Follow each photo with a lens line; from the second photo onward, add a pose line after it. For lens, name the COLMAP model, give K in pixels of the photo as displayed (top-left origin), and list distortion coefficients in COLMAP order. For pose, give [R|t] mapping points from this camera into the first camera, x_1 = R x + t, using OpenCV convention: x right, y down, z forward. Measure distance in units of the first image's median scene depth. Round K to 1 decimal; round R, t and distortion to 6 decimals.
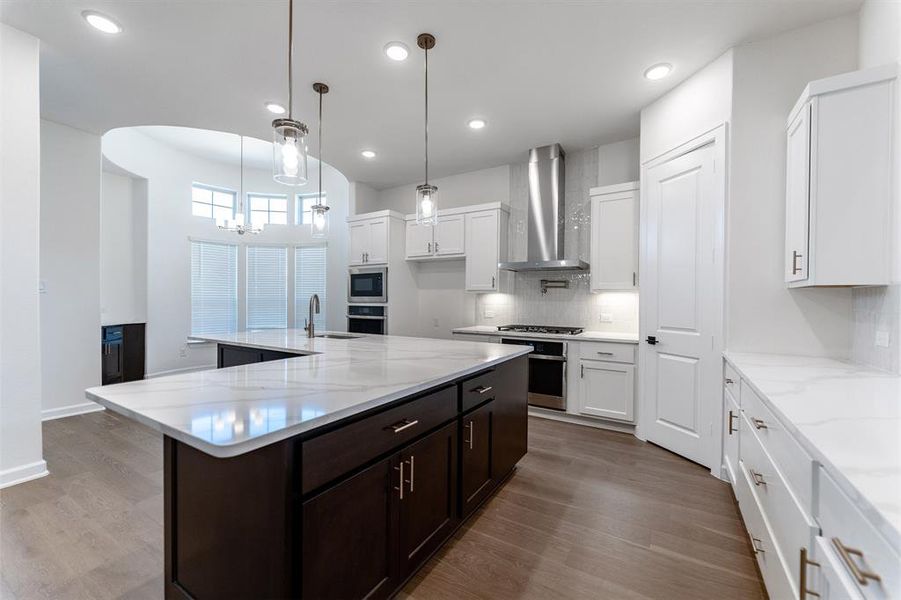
lens RADIAL K [[359.5, 0, 451.2], [0, 359.5, 304.7], [0, 0, 1]] dist [0.002528, -0.001722]
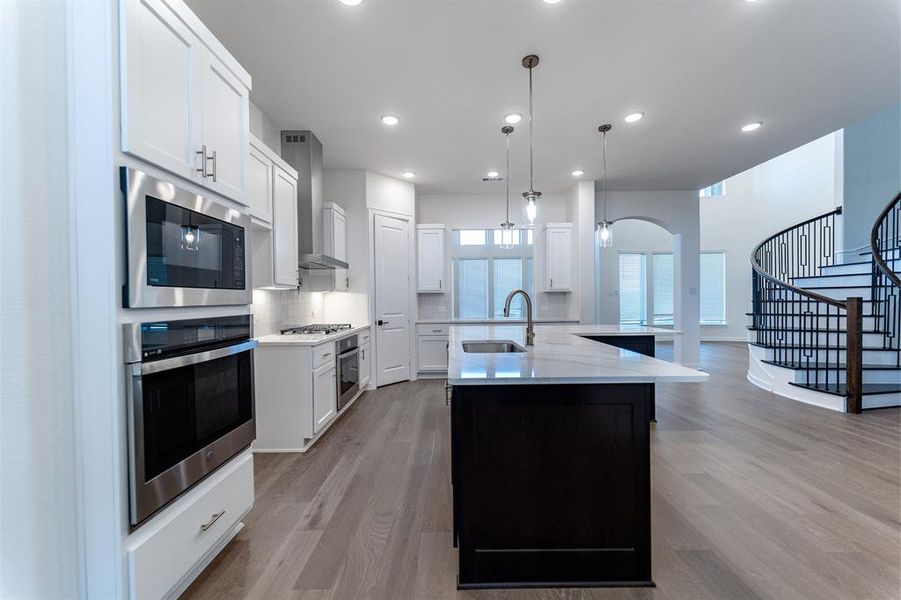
lens RADIAL K [[359.5, 0, 450.9], [0, 359.5, 301.7], [0, 0, 1]] dist [0.002528, -0.001722]
pose [[-0.522352, -0.008870, 0.852684, -0.637332], [0.016556, 0.999652, 0.020541, -0.015135], [-0.852569, 0.024847, -0.522023, 1.021799]]
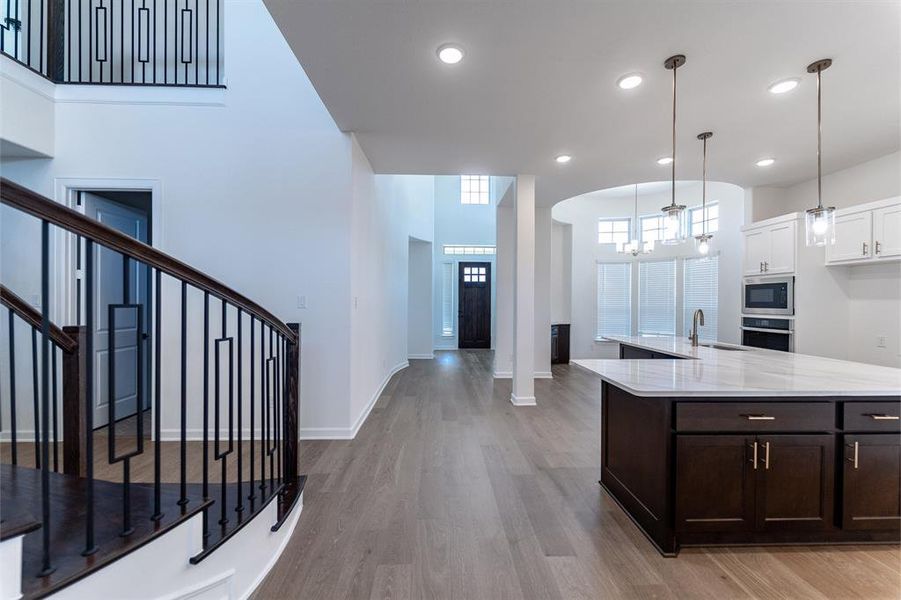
lens RADIAL K [[359.5, 0, 450.4], [0, 359.5, 300.6], [0, 0, 1]] dist [0.002528, -0.001722]
pose [[0.545962, -0.003048, -0.837804, 0.106099], [-0.012968, 0.999843, -0.012088, -0.021717], [0.837709, 0.017464, 0.545837, -0.209476]]
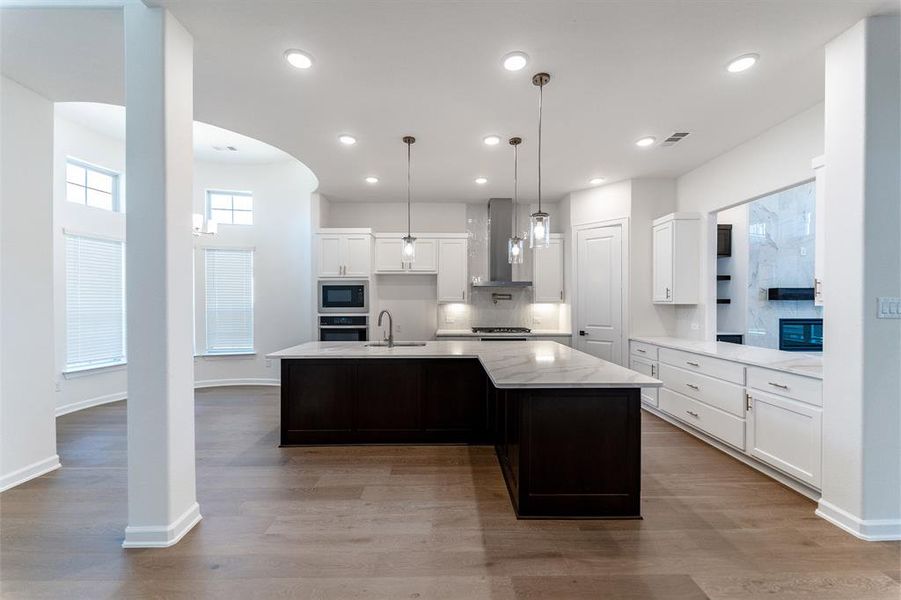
lens RADIAL K [[359.5, 0, 450.7], [0, 359.5, 302.6], [0, 0, 1]] dist [0.002528, -0.001722]
pose [[0.846034, -0.009787, 0.533040, -0.552750], [0.013560, 0.999903, -0.003164, -0.030034], [-0.532957, 0.009905, 0.846084, -0.058272]]
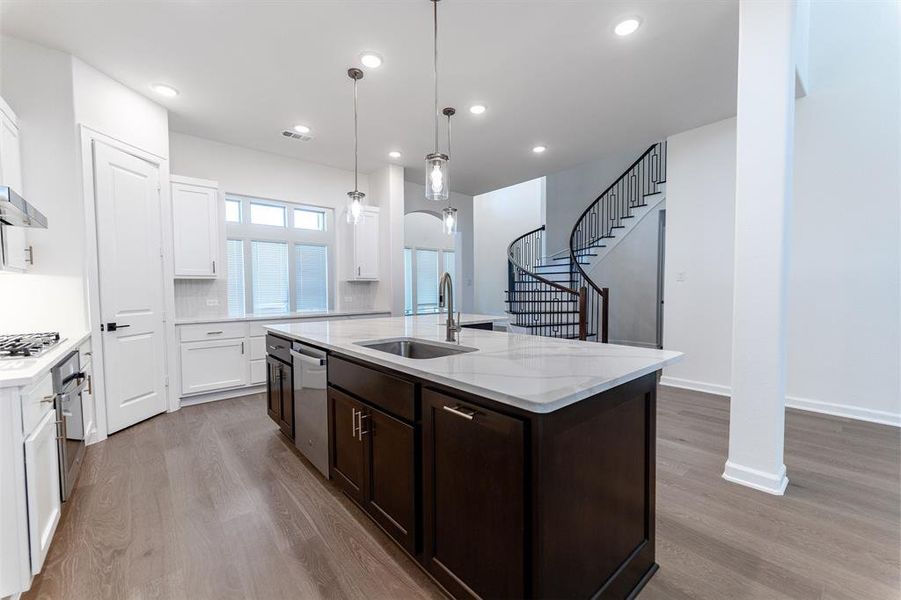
lens RADIAL K [[359.5, 0, 451.6], [0, 359.5, 303.4], [0, 0, 1]] dist [0.002528, -0.001722]
pose [[-0.950400, -0.013346, 0.310745, -0.389432], [0.003603, 0.998540, 0.053904, -0.007872], [-0.311011, 0.052350, -0.948964, 1.057643]]
